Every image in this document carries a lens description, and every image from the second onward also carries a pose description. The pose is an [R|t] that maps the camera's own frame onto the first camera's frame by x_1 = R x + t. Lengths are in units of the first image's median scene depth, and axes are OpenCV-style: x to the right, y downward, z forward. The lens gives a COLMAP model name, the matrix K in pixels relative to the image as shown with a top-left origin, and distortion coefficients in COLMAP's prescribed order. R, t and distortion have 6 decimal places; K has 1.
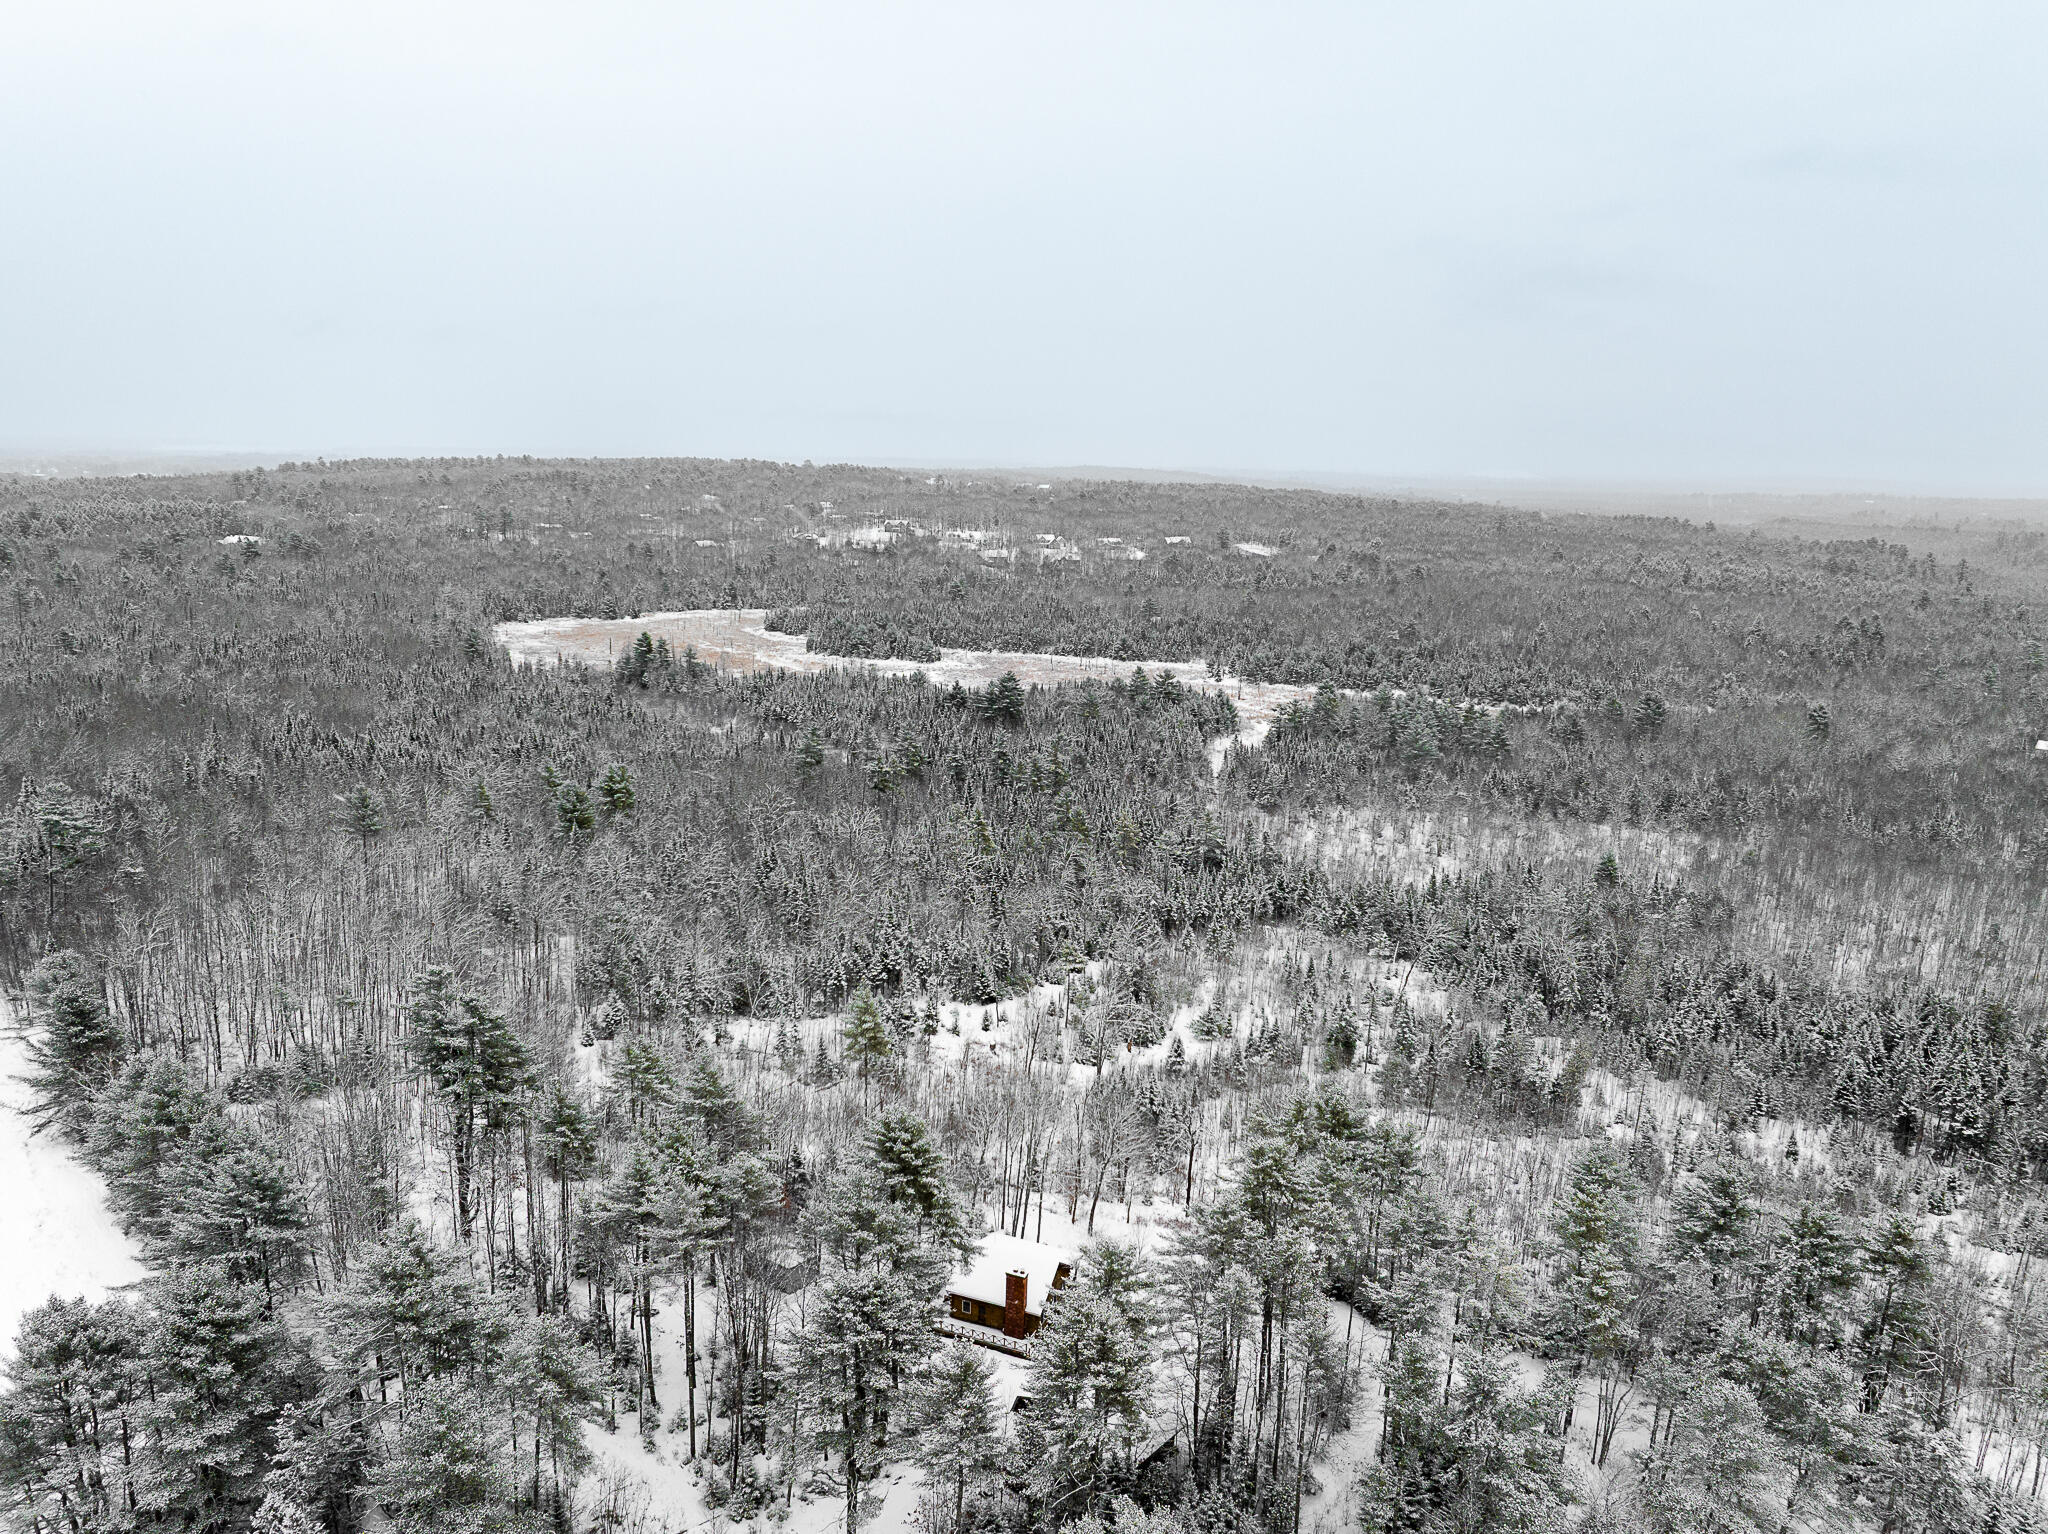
lens RADIAL K [[1430.0, 0, 1022.4], [0, 1430.0, 814.3], [0, 0, 1]] dist [-0.038539, -0.002196]
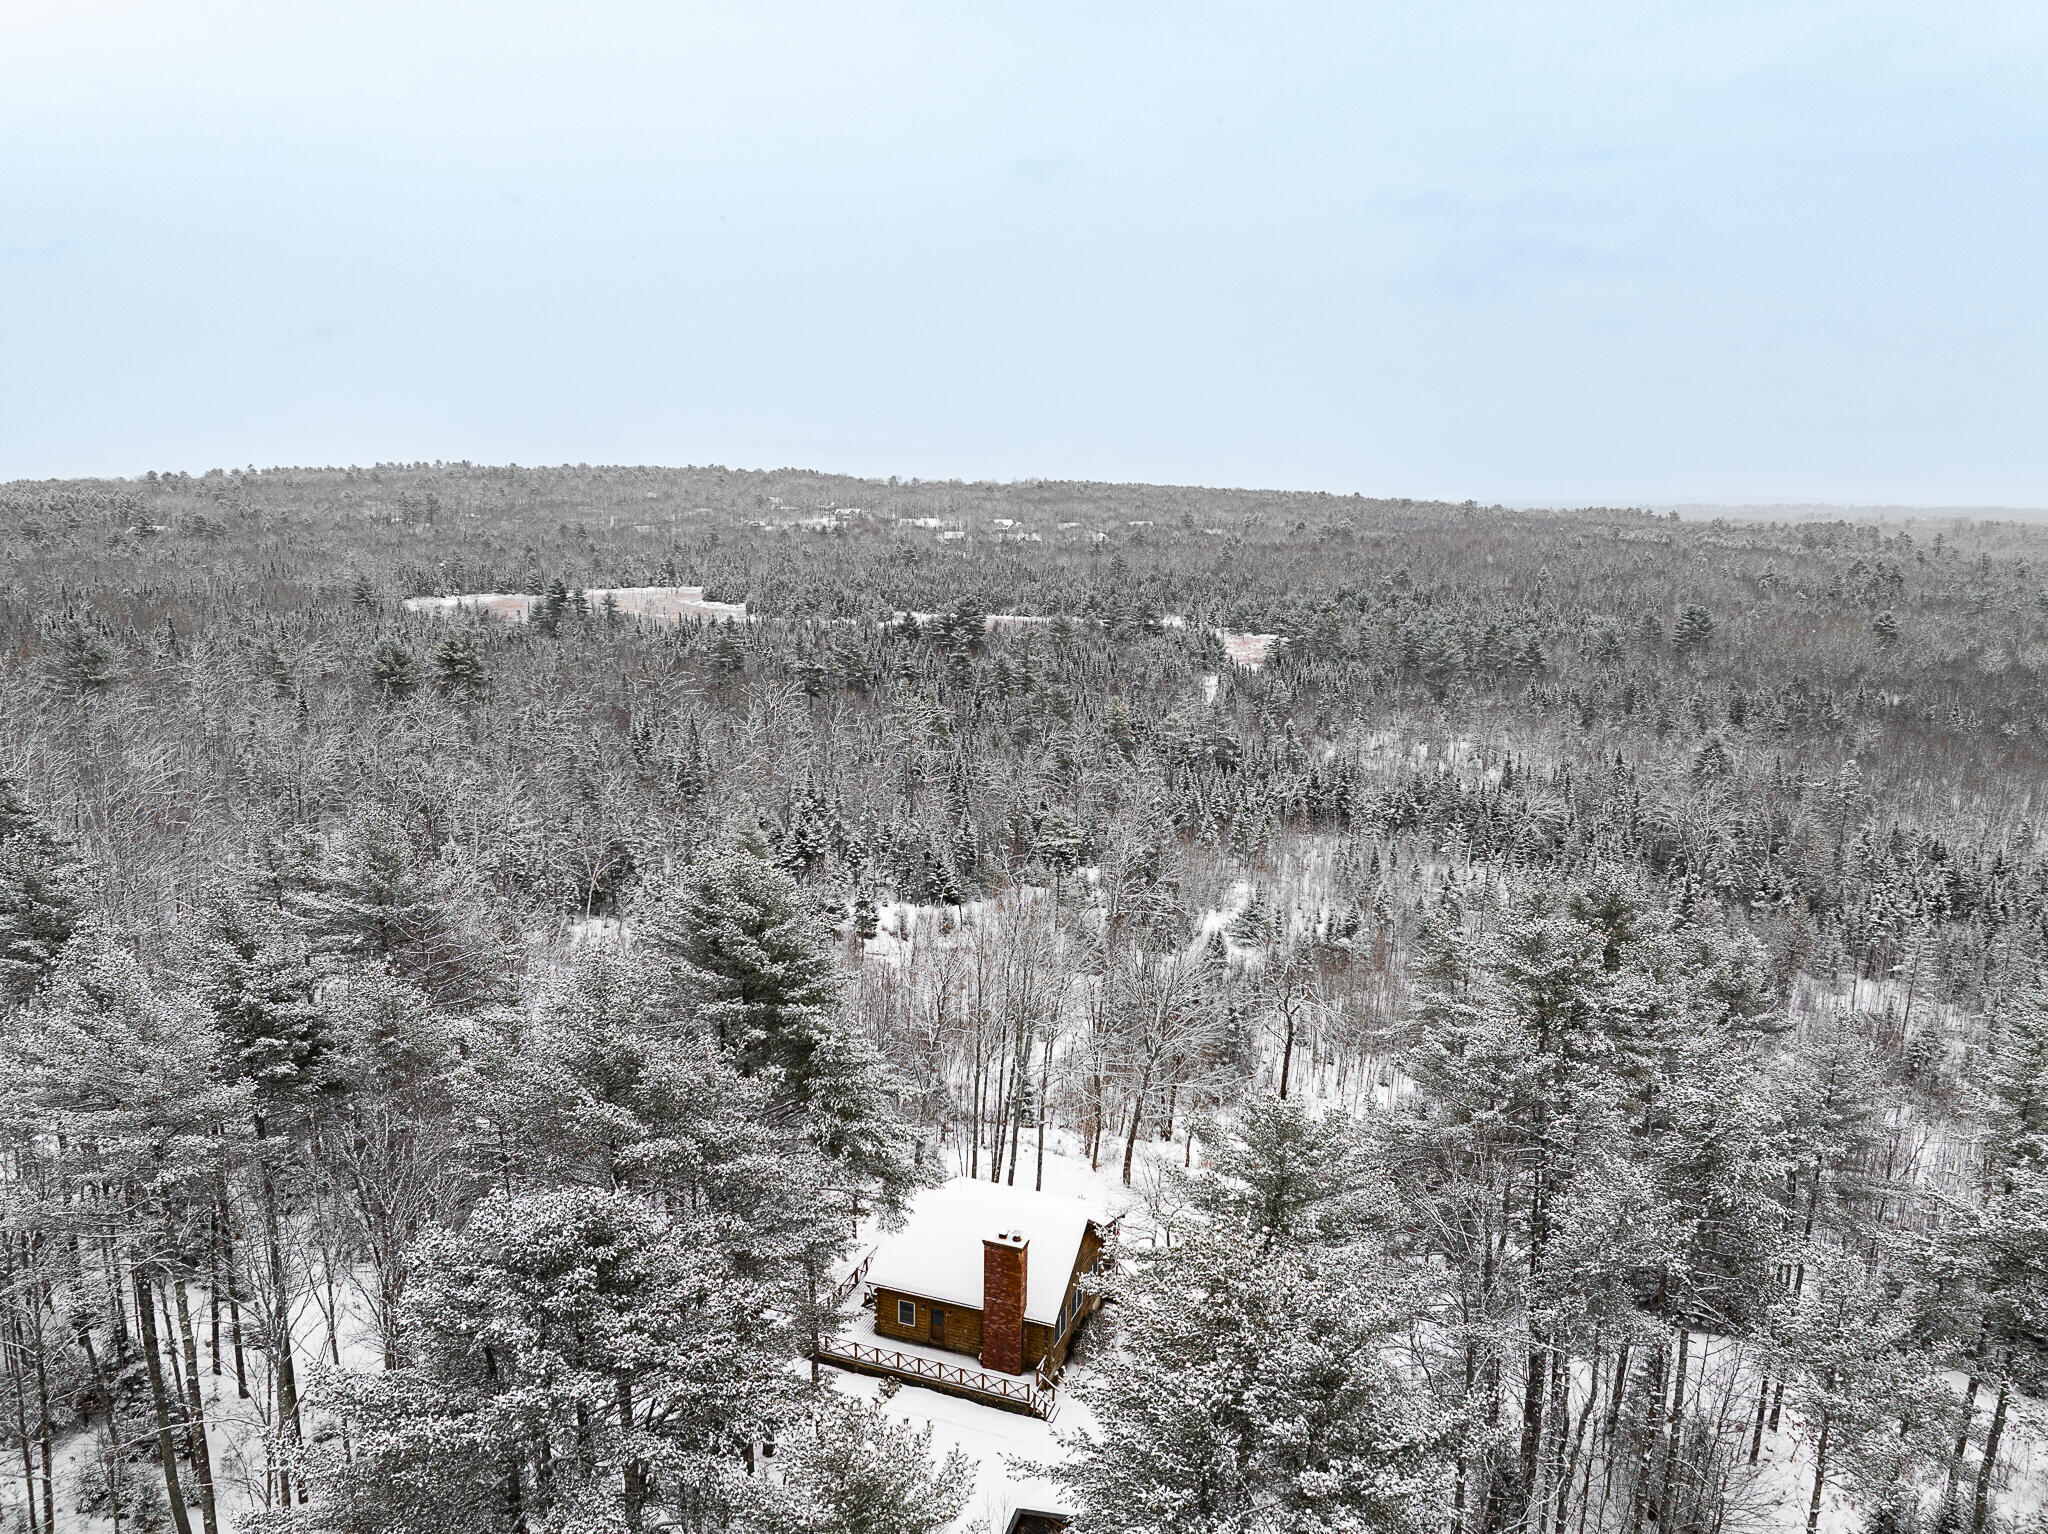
lens RADIAL K [[1494.5, 0, 1024.0], [0, 1494.5, 767.0], [0, 0, 1]] dist [-0.045462, 0.007986]
pose [[0.999428, -0.020810, 0.026639, -0.003555], [0.021607, 0.999316, -0.029997, 0.078575], [-0.025997, 0.030555, 0.999195, 0.216869]]
